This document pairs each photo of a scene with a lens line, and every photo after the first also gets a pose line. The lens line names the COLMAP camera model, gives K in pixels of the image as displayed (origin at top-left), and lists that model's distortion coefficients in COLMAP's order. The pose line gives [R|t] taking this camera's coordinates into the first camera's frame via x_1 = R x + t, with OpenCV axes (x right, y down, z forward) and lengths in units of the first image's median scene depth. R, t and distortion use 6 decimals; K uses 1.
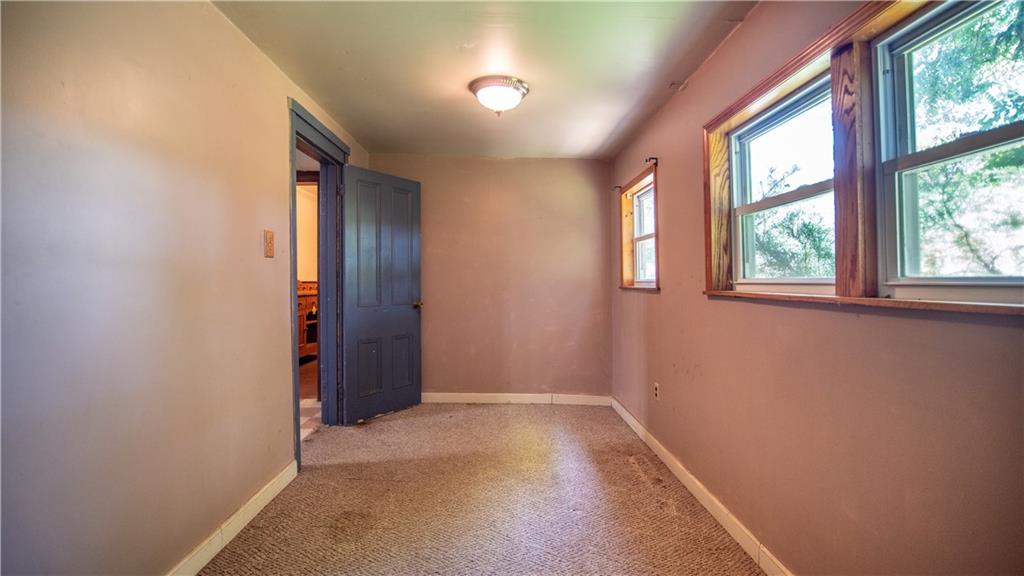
lens RADIAL K [[465.7, 0, 506.4], [0, 465.7, 282.7], [0, 0, 1]] dist [-0.020093, -0.000136]
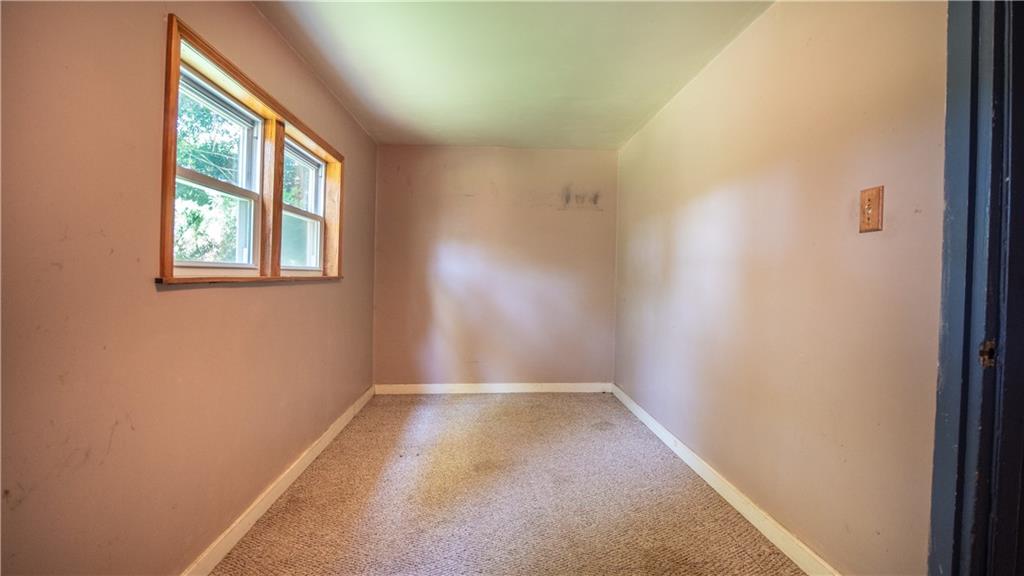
lens RADIAL K [[465.7, 0, 506.4], [0, 465.7, 282.7], [0, 0, 1]] dist [-0.020093, -0.000136]
pose [[-0.999645, -0.010353, -0.024565, -0.018972], [-0.011000, 0.999592, 0.026375, 0.002516], [0.024281, 0.026636, -0.999350, 1.963034]]
